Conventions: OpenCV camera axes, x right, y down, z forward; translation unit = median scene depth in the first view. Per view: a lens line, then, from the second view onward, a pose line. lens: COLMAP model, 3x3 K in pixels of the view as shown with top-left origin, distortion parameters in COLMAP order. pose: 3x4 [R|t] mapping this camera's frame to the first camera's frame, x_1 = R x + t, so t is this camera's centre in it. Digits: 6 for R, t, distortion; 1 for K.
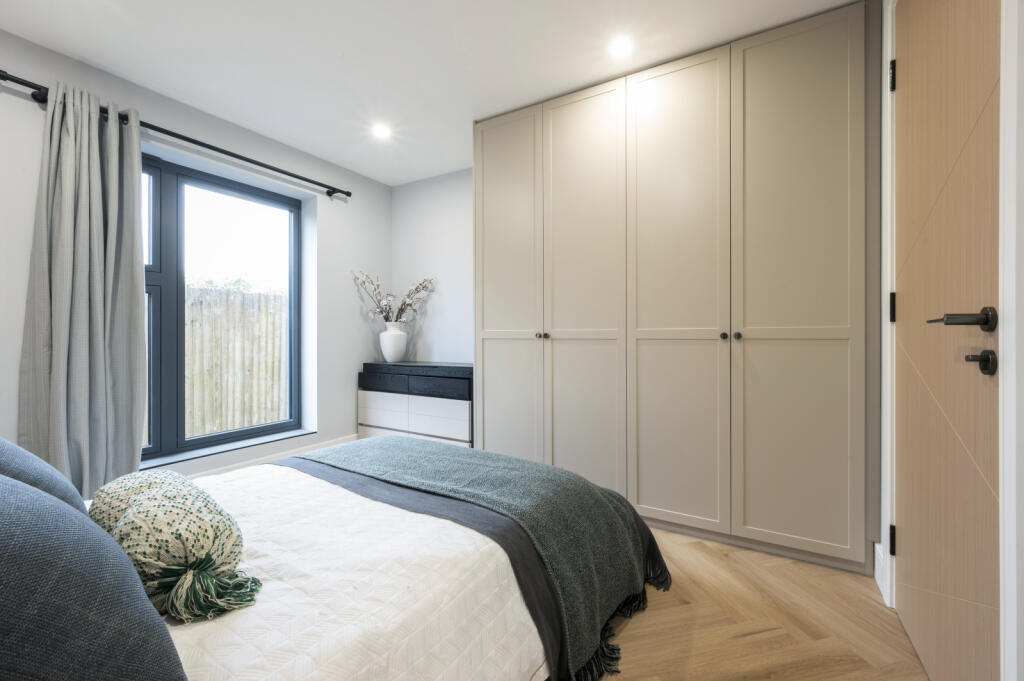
lens RADIAL K [[409.2, 0, 514.2], [0, 409.2, 335.0], [0, 0, 1]] dist [0.002355, 0.000555]
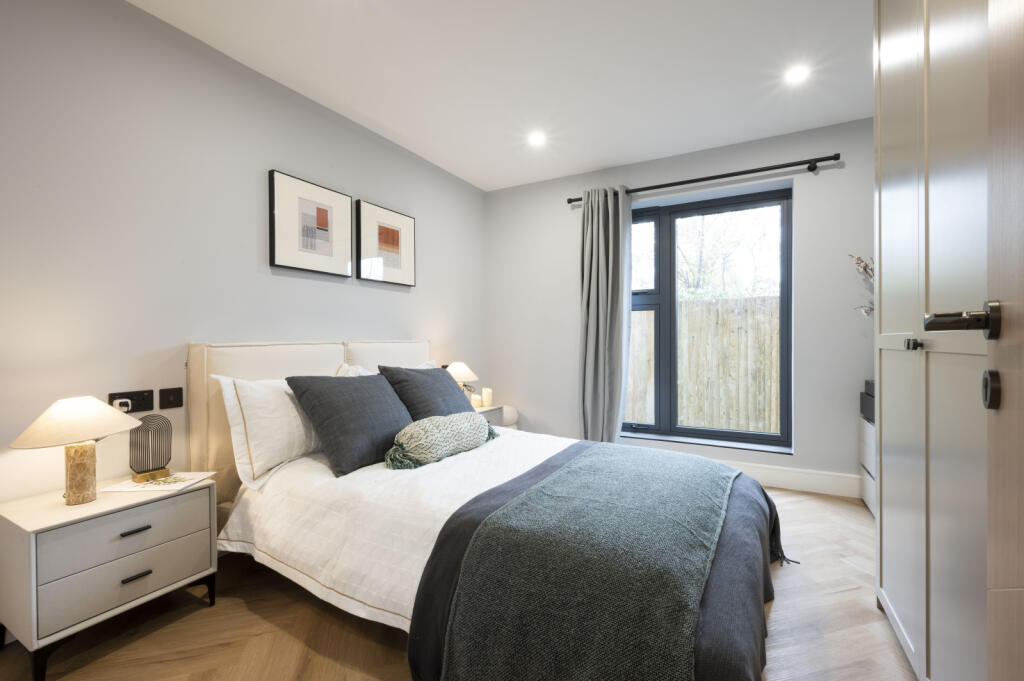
lens RADIAL K [[436.6, 0, 512.0], [0, 436.6, 340.5], [0, 0, 1]] dist [-0.000569, -0.000055]
pose [[0.040365, -0.000001, -0.999185, 0.399625], [0.004335, 0.999991, 0.000175, -0.003708], [0.999176, -0.004339, 0.040364, 0.368713]]
